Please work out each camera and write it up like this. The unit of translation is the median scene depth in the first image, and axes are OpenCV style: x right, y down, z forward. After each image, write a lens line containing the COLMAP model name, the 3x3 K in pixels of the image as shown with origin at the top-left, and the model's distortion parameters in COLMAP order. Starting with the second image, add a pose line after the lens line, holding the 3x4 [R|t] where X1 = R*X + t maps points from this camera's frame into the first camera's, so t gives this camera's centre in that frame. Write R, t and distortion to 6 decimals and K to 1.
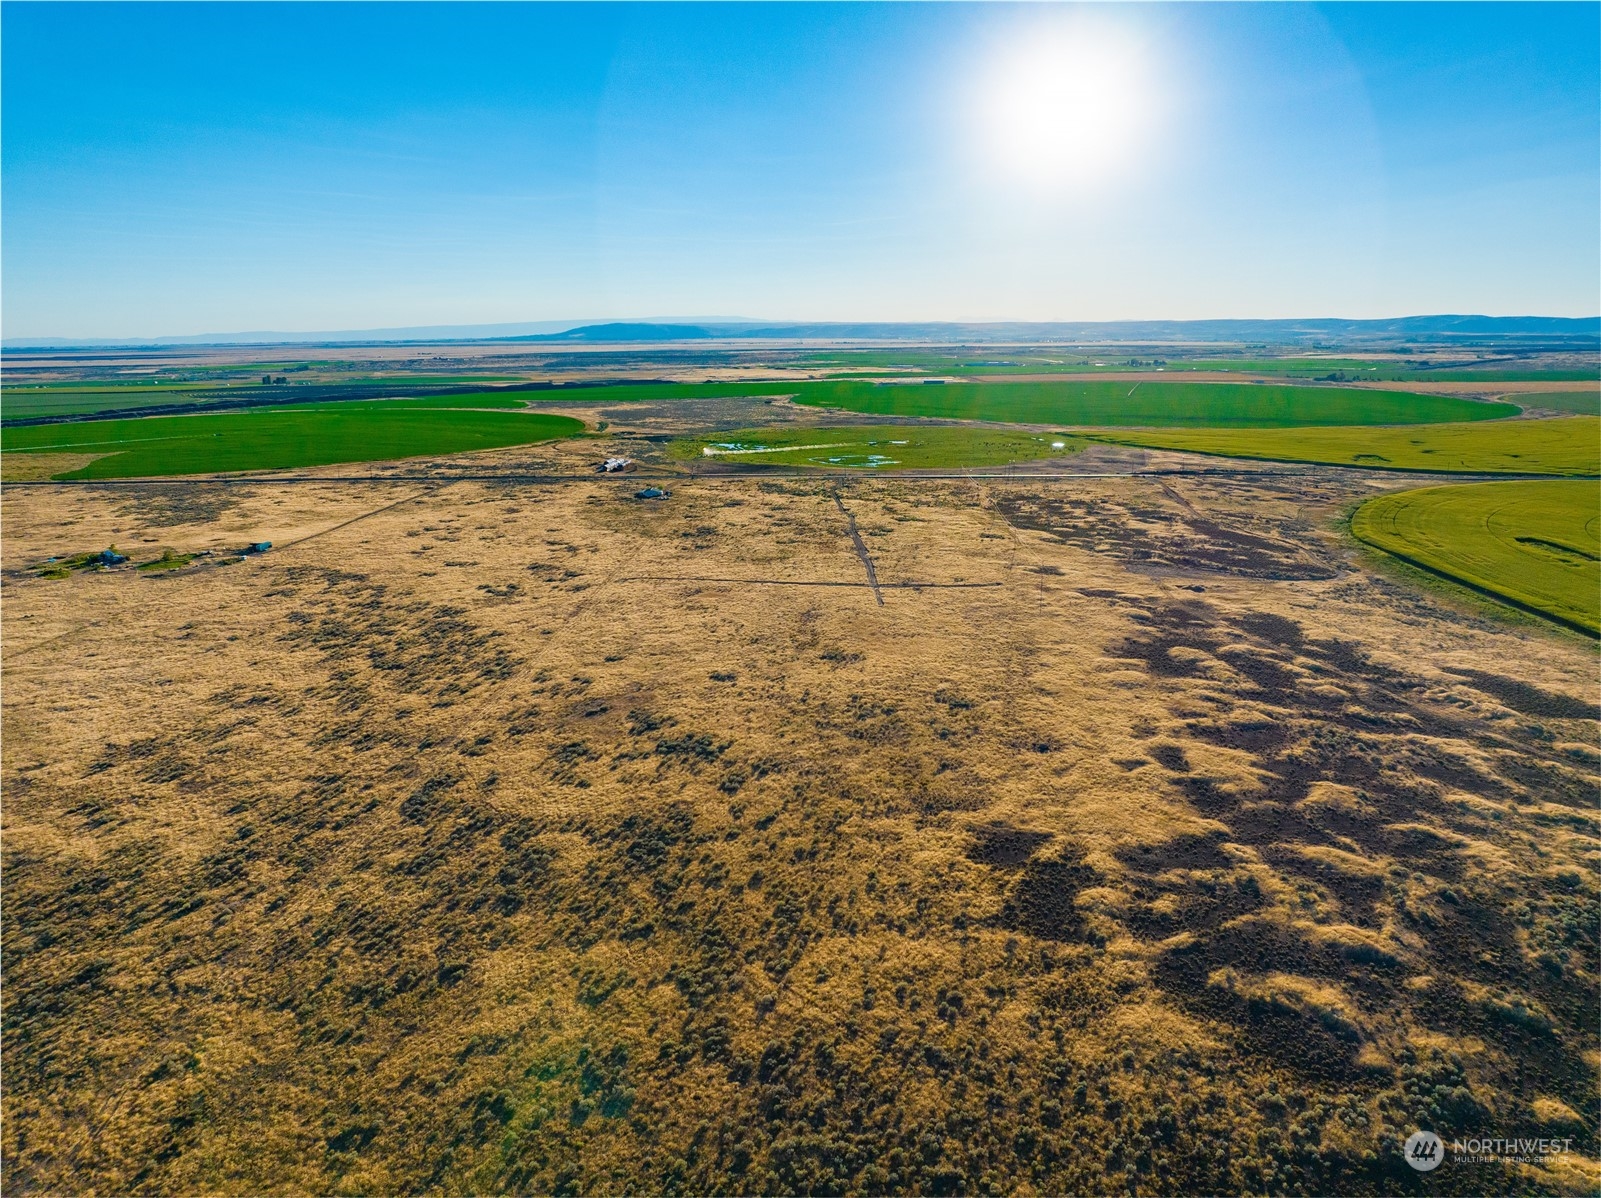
lens RADIAL K [[1138.1, 0, 800.3], [0, 1138.1, 556.0], [0, 0, 1]] dist [-0.043240, 0.003874]
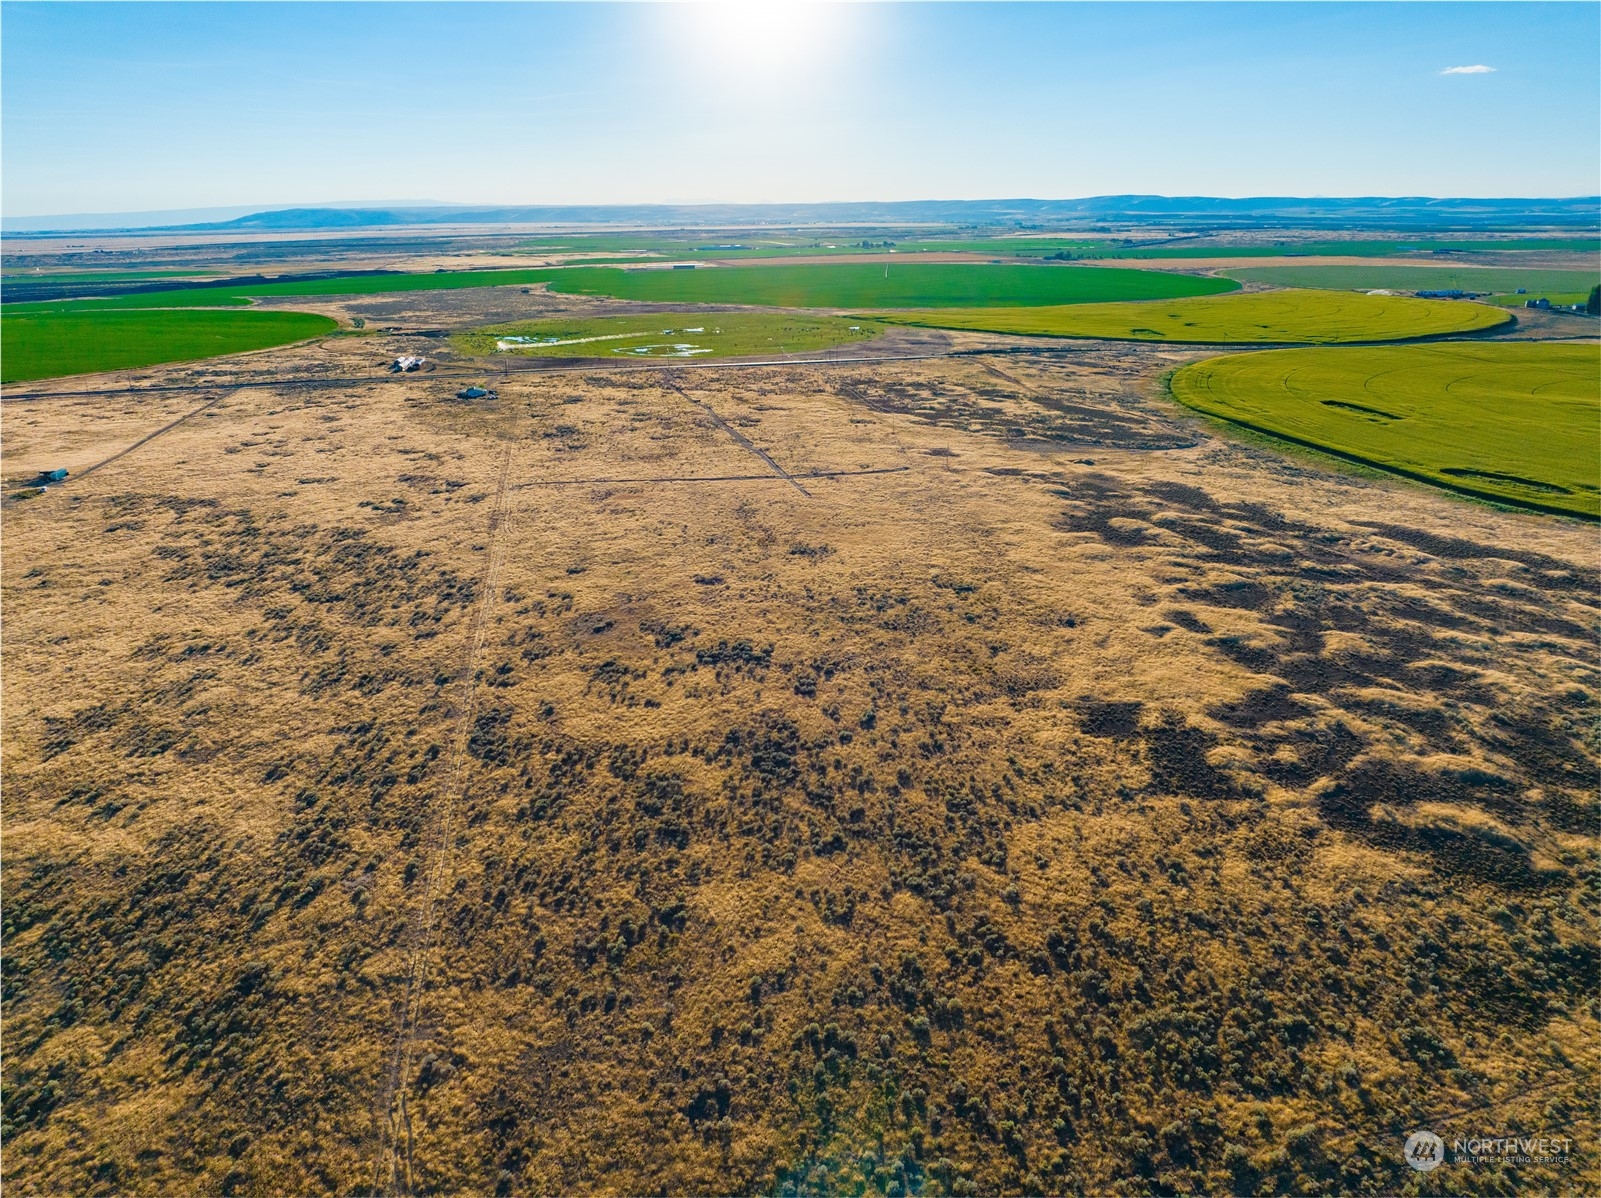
lens RADIAL K [[1142.8, 0, 800.2], [0, 1142.8, 553.9], [0, 0, 1]] dist [-0.037180, -0.003476]
pose [[0.968709, -0.074068, 0.236890, -0.263861], [0.051405, 0.993612, 0.100459, -0.010470], [-0.242818, -0.085138, 0.966329, 0.058907]]
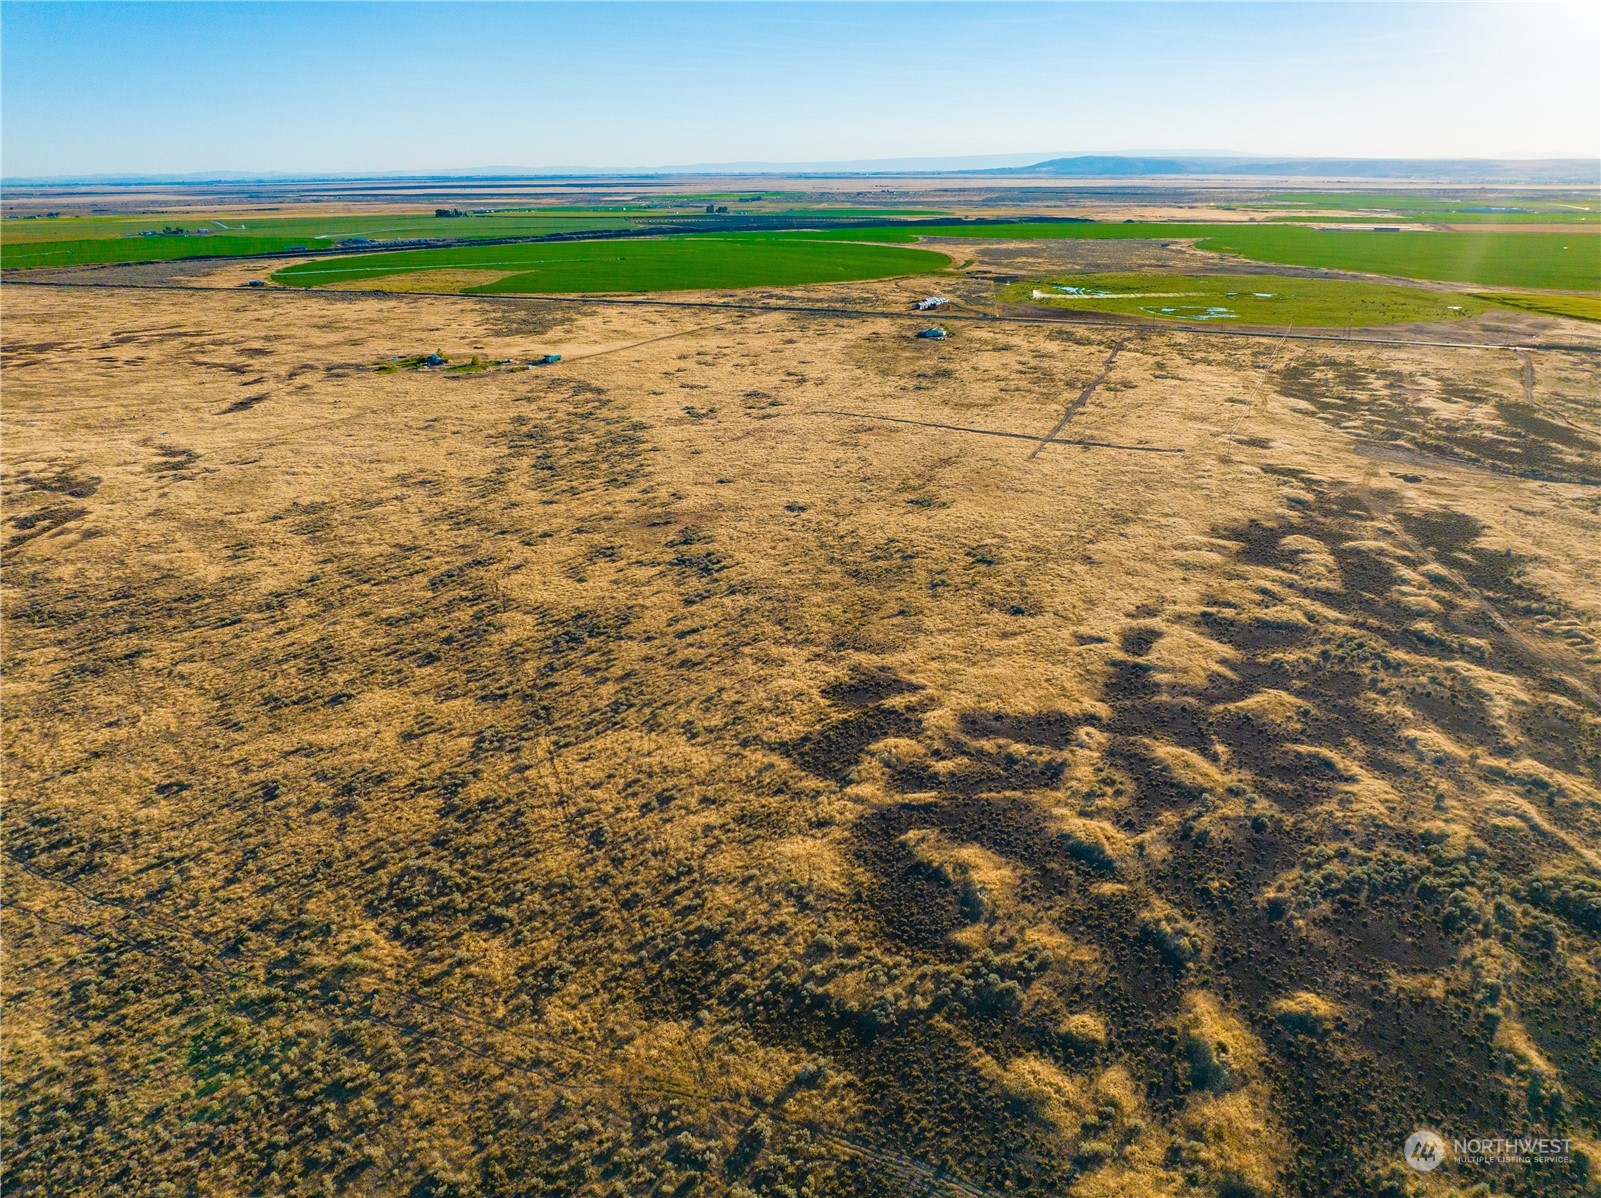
lens RADIAL K [[1142.8, 0, 800.2], [0, 1142.8, 553.9], [0, 0, 1]] dist [-0.037180, -0.003476]
pose [[0.921156, 0.128309, -0.367434, 0.391372], [-0.077848, 0.985758, 0.149066, -0.010487], [0.381328, -0.108709, 0.918026, 0.035081]]
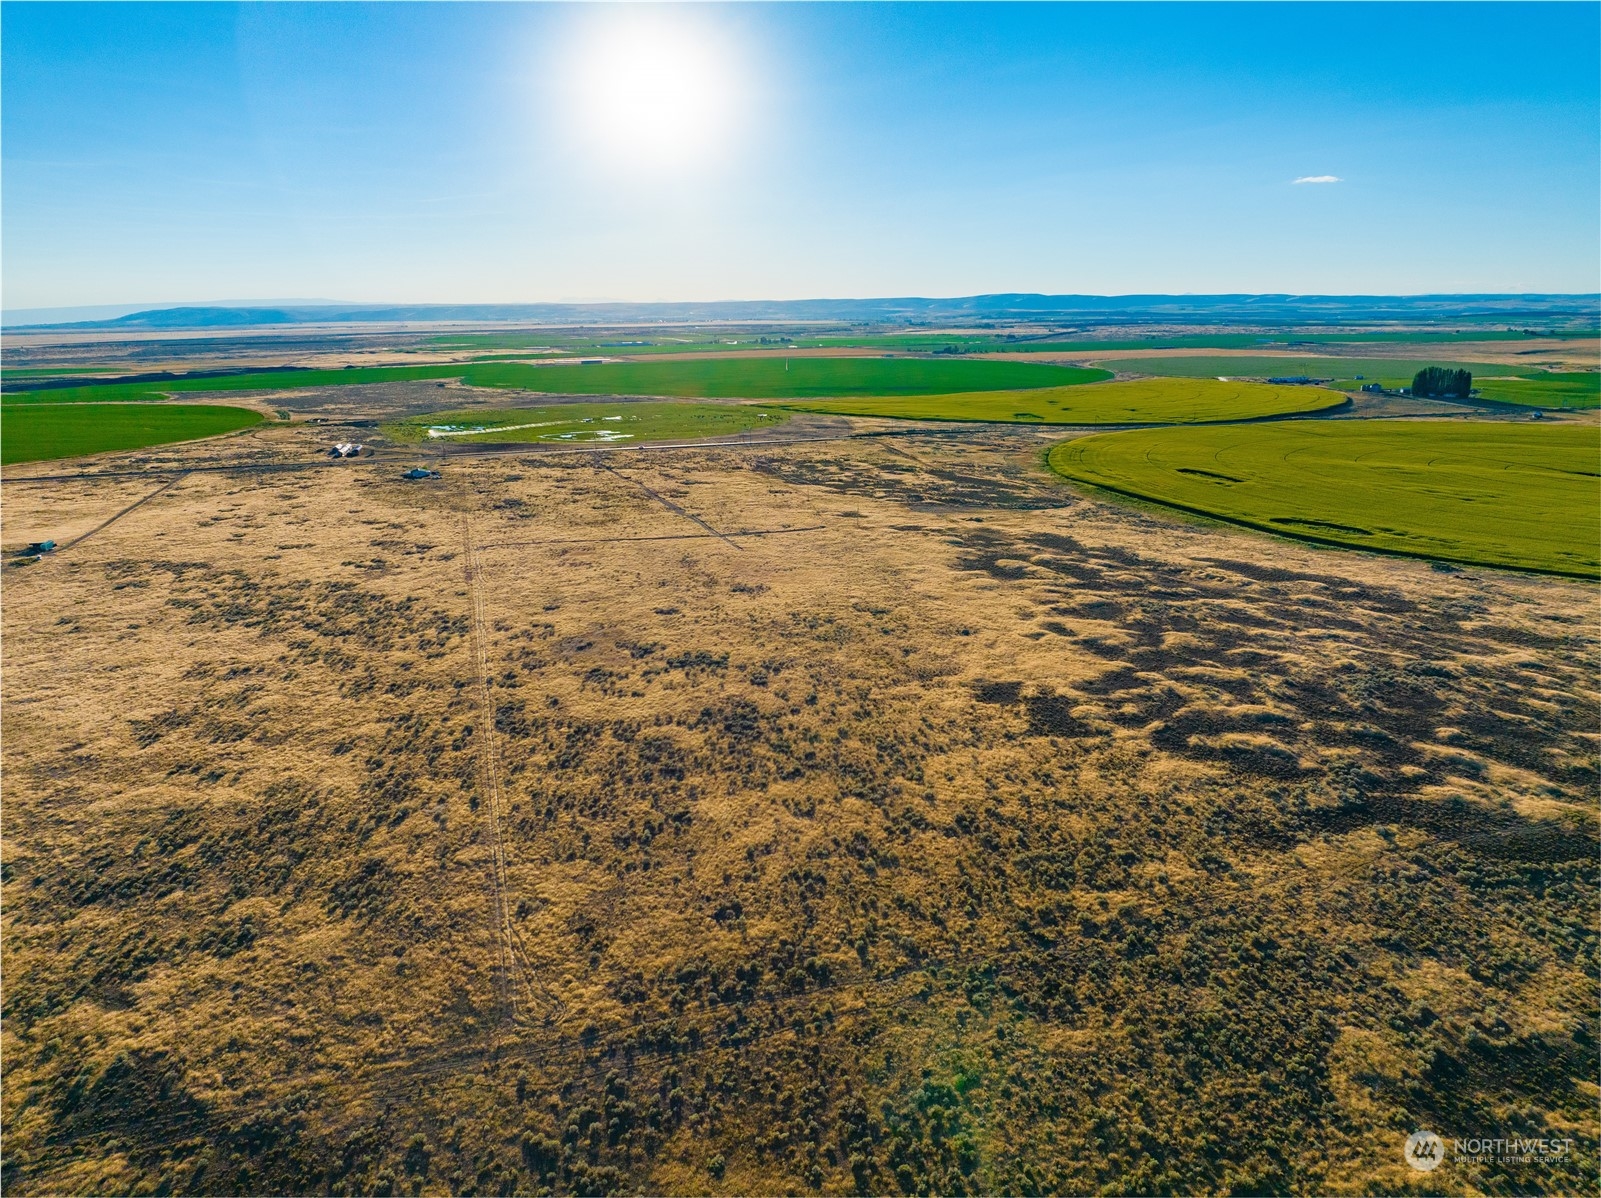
lens RADIAL K [[1142.8, 0, 800.2], [0, 1142.8, 553.9], [0, 0, 1]] dist [-0.037180, -0.003476]
pose [[0.942432, -0.072984, 0.326335, -0.374297], [0.068637, 0.997333, 0.024832, 0.034957], [-0.327276, -0.001004, 0.944928, -0.158818]]
